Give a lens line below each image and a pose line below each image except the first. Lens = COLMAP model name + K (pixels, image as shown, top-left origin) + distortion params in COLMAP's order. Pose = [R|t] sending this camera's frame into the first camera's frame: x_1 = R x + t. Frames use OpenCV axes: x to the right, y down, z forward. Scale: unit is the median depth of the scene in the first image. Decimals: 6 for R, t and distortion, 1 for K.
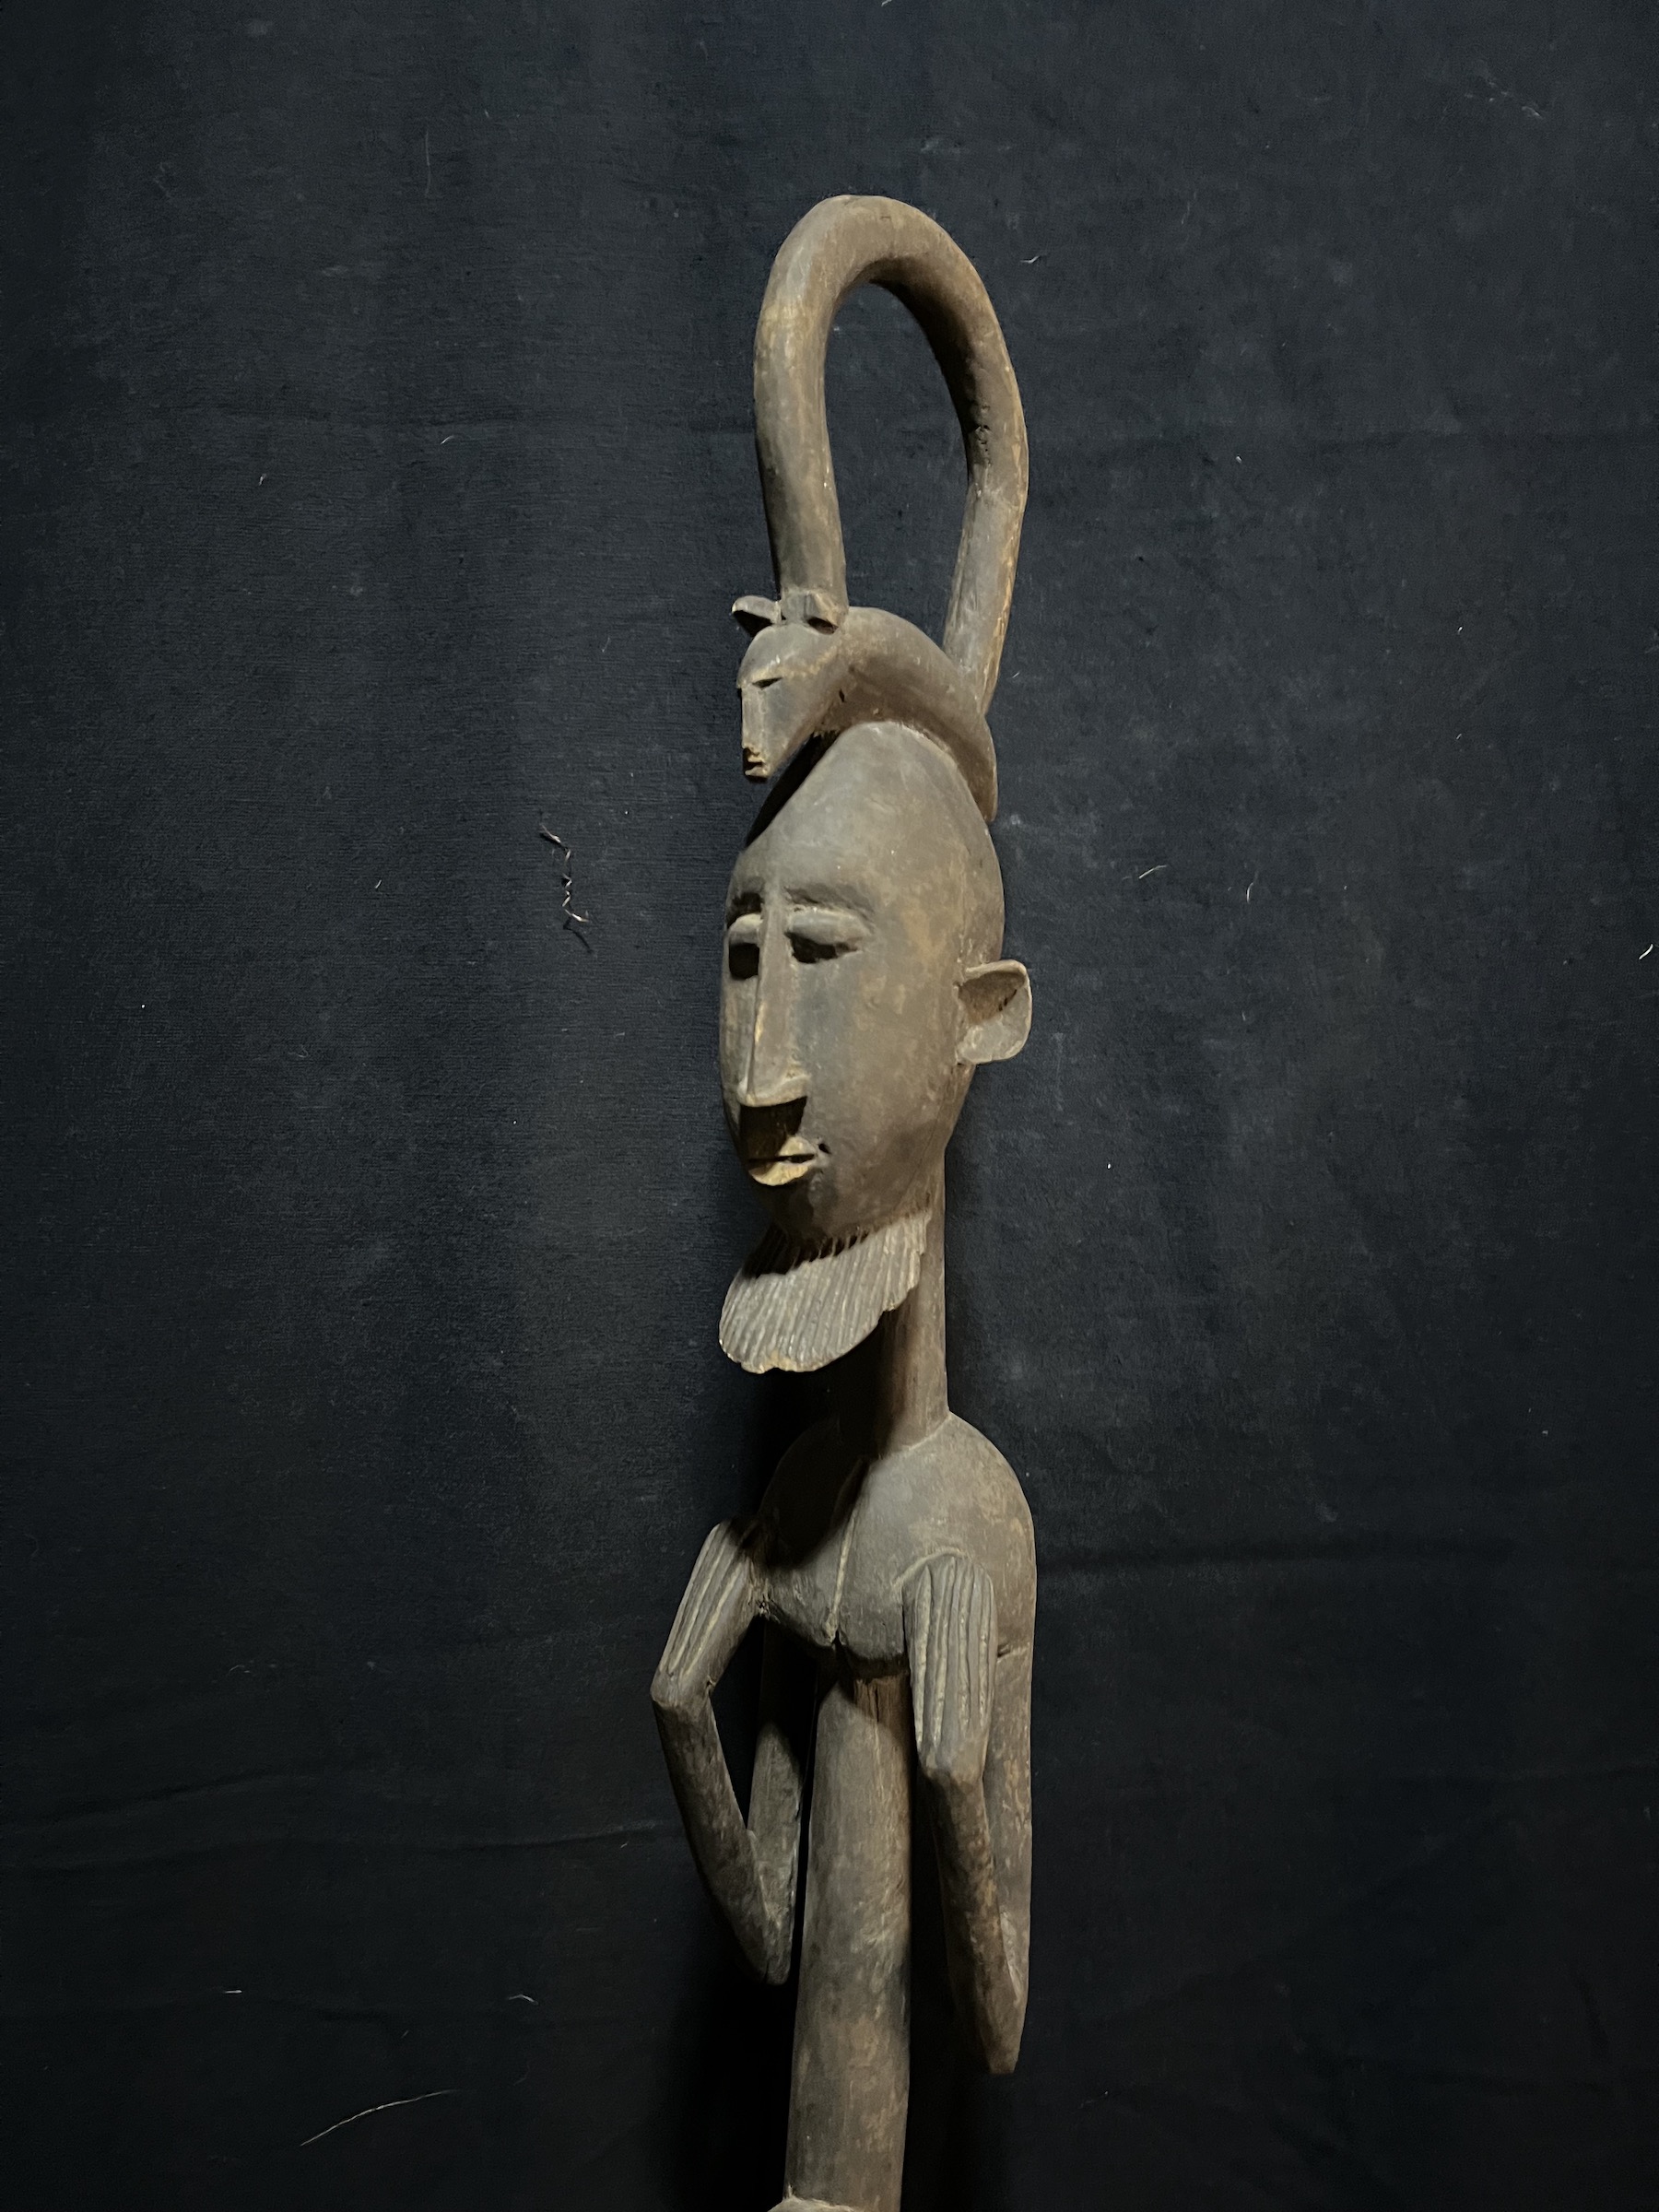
lens RADIAL K [[1683.6, 0, 843.1], [0, 1683.6, 1120.1], [0, 0, 1]] dist [0.016827, -0.021558]
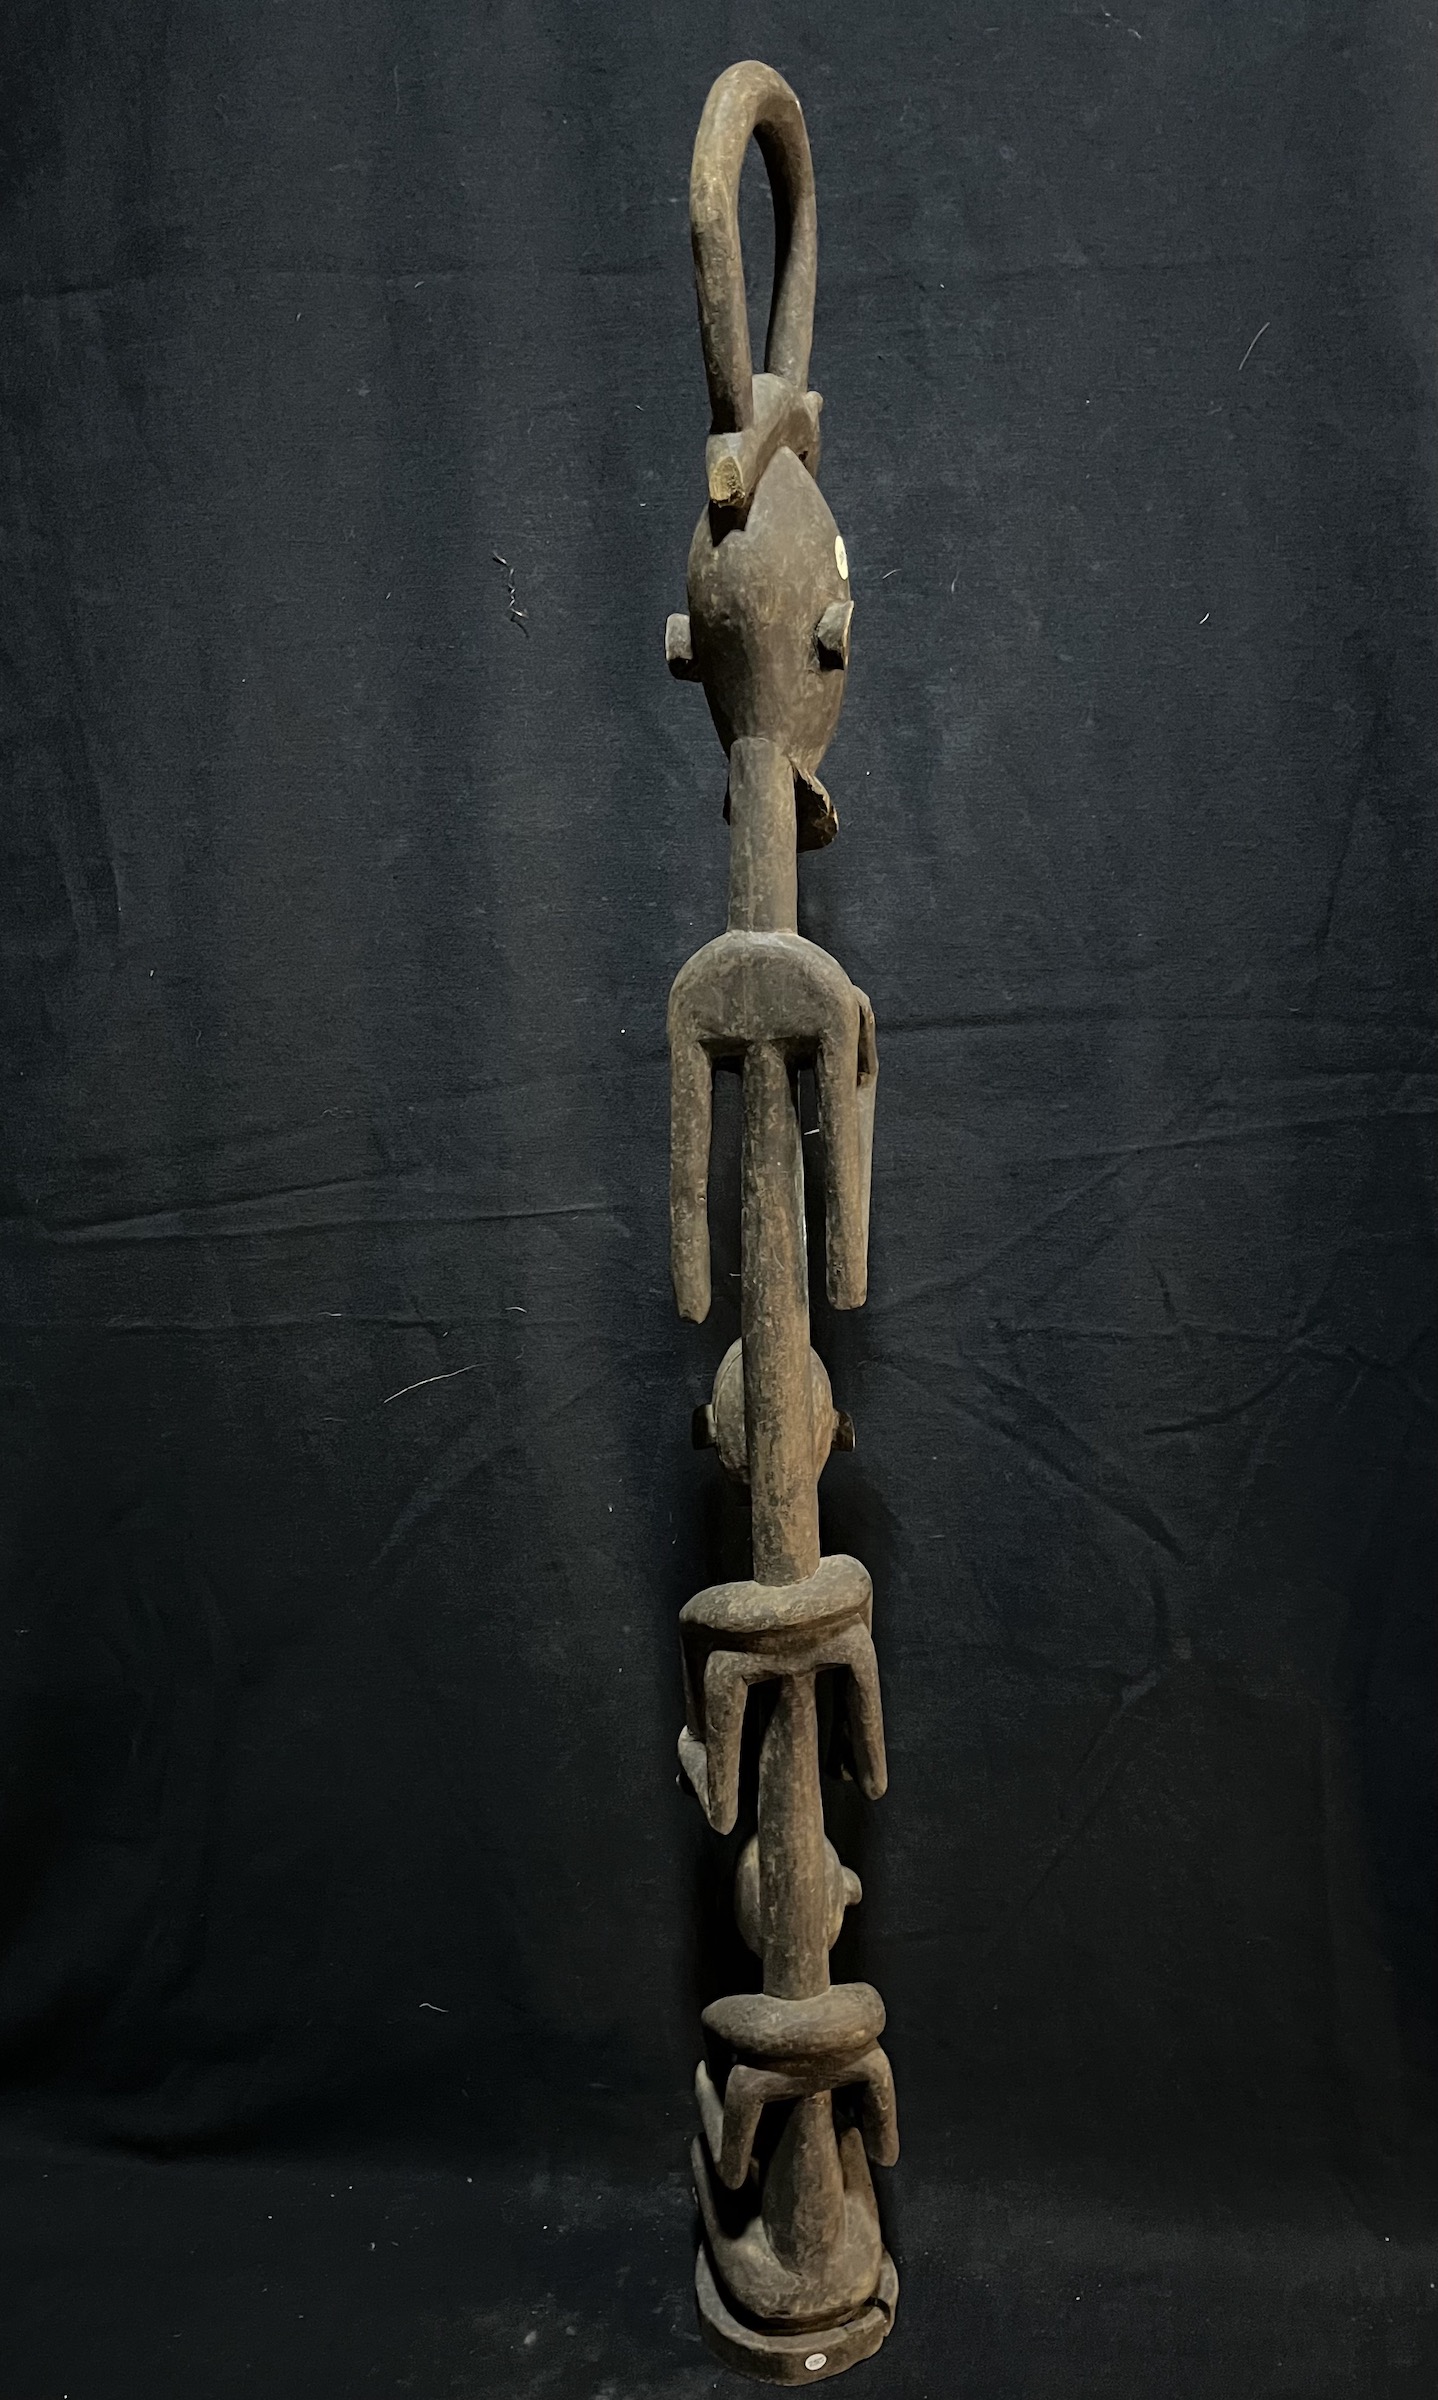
lens RADIAL K [[1768.4, 0, 773.4], [0, 1768.4, 1218.9], [0, 0, 1]] dist [0.035986, -0.053428]
pose [[0.999738, -0.022061, -0.006039, 0.072814], [0.022730, 0.987719, 0.154581, 0.181634], [0.002554, -0.154677, 0.987962, -0.694386]]
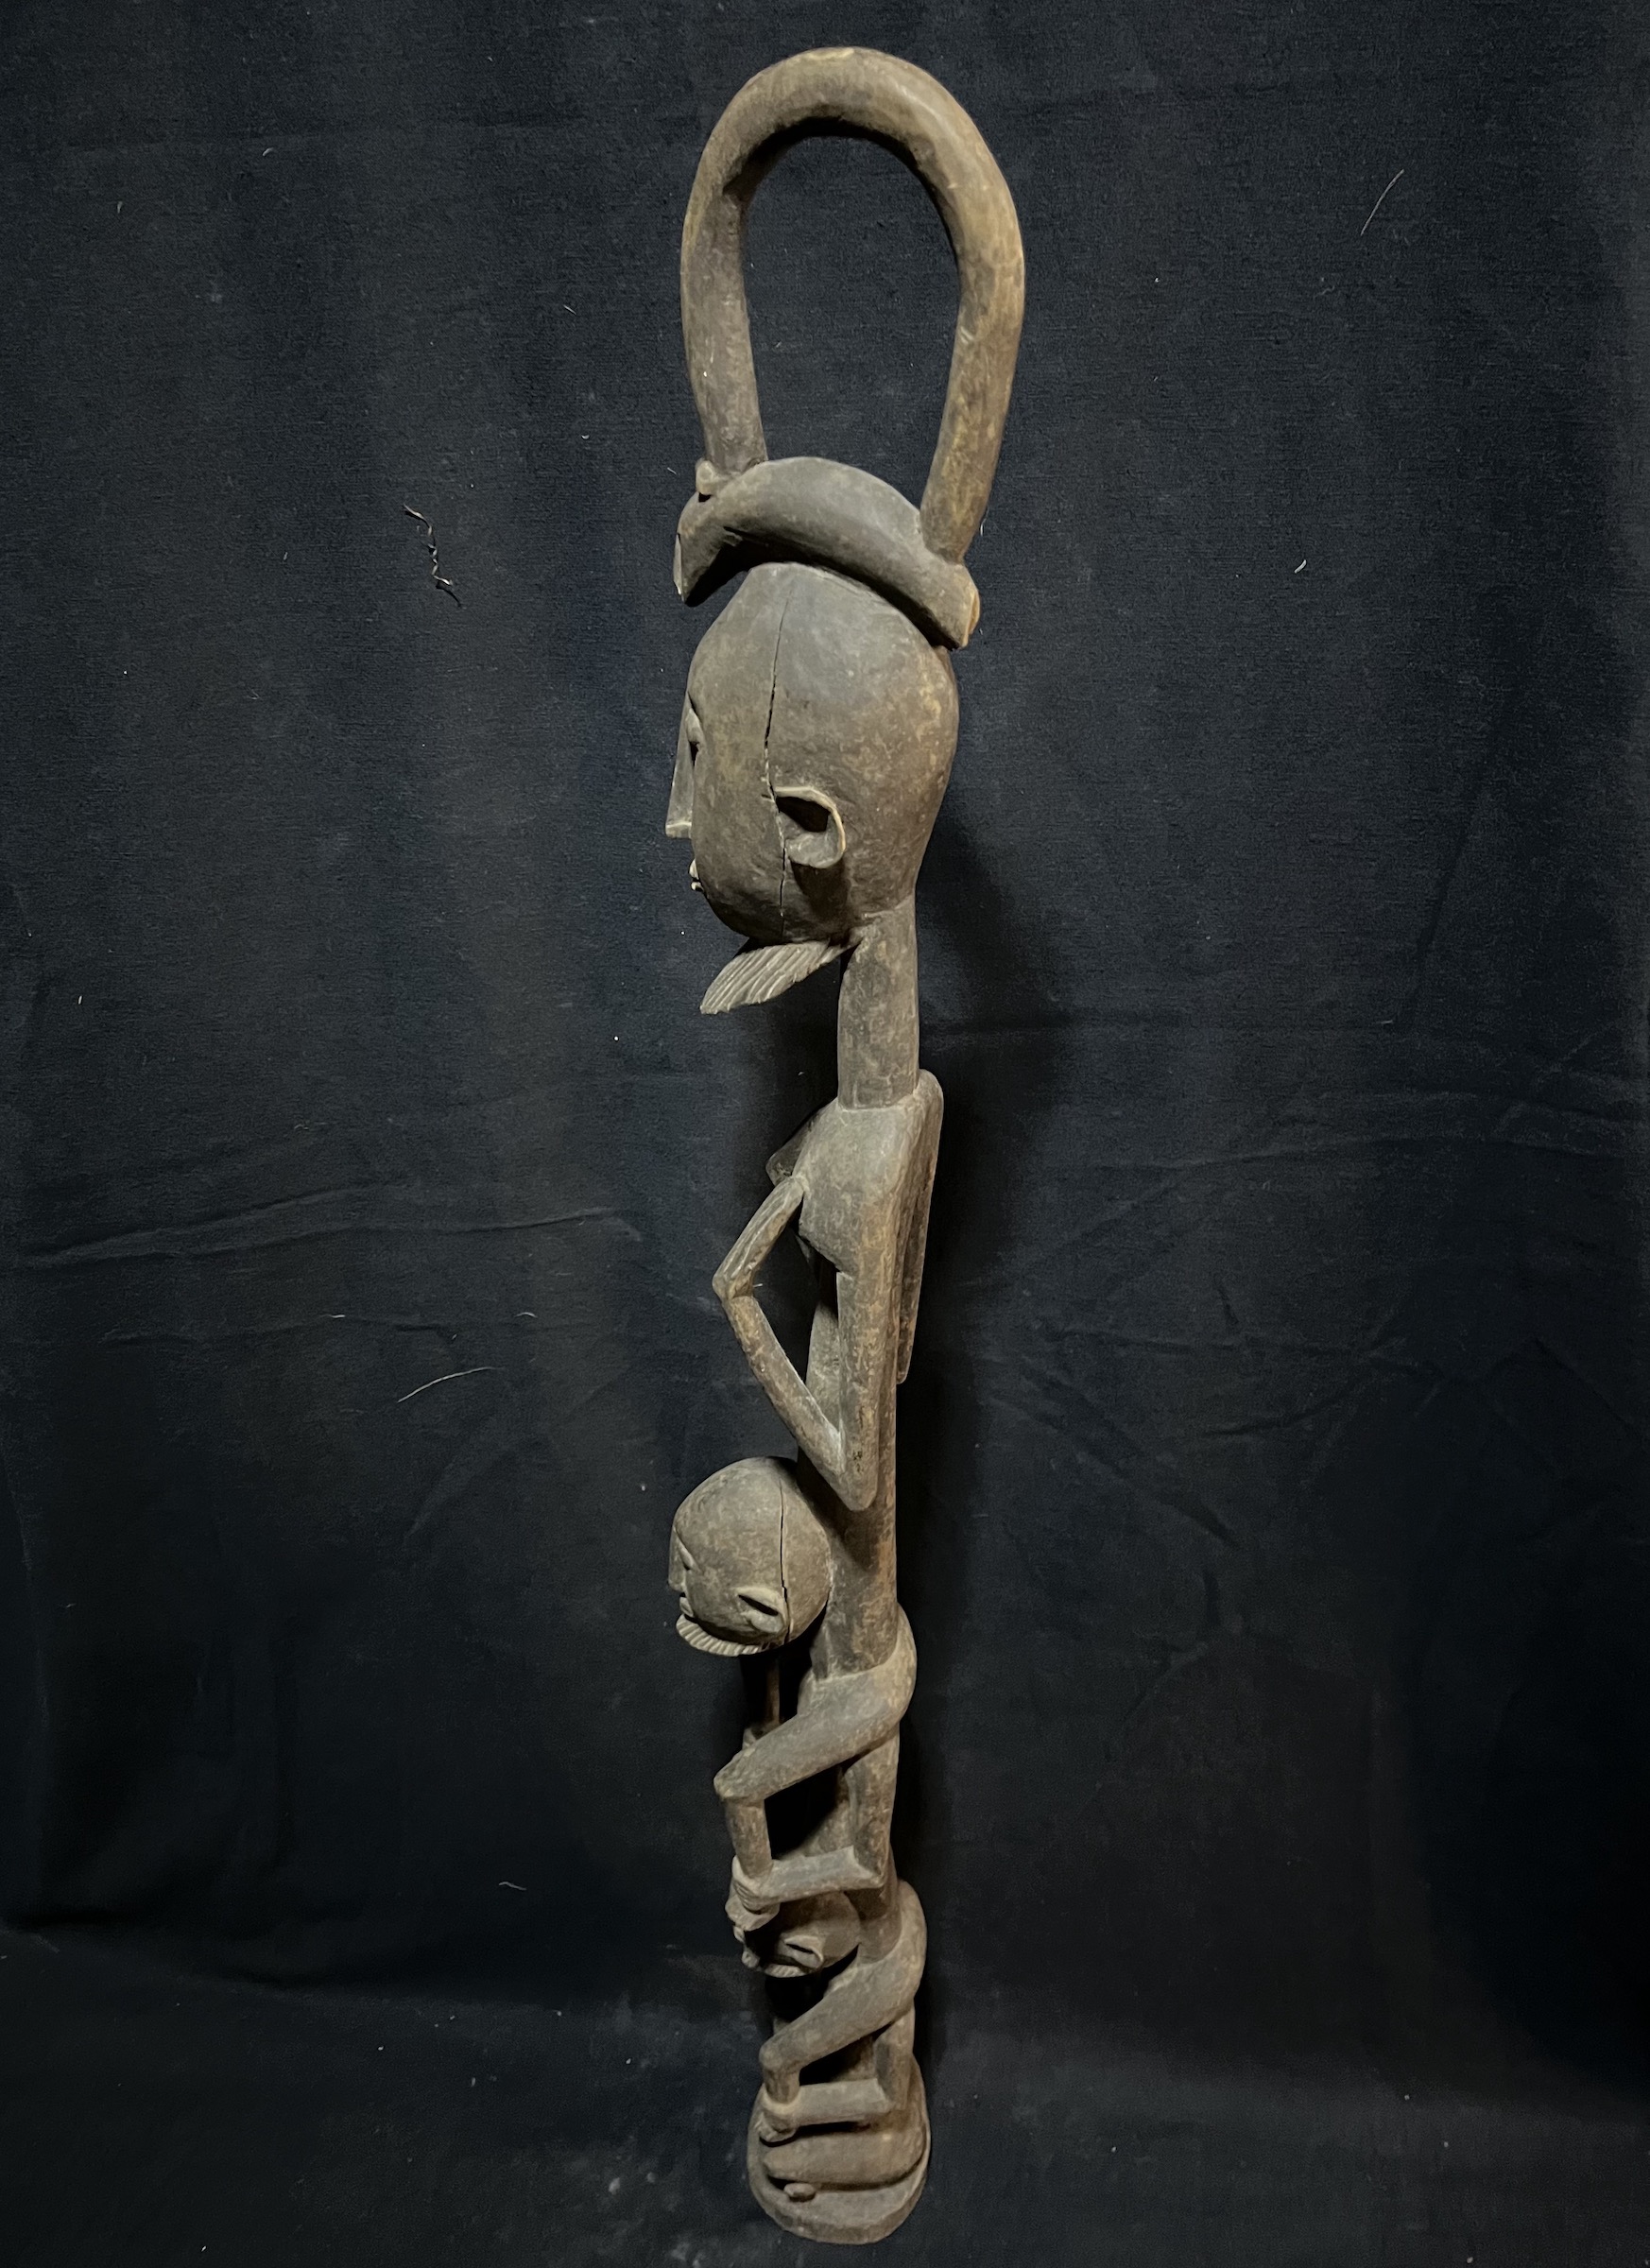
lens RADIAL K [[1711.4, 0, 822.7], [0, 1711.4, 1149.1], [0, 0, 1]] dist [0.023426, -0.030145]
pose [[0.997389, -0.039114, -0.060712, 0.182499], [0.061714, 0.898241, 0.435148, -0.278062], [0.037514, -0.437759, 0.898310, -0.320101]]
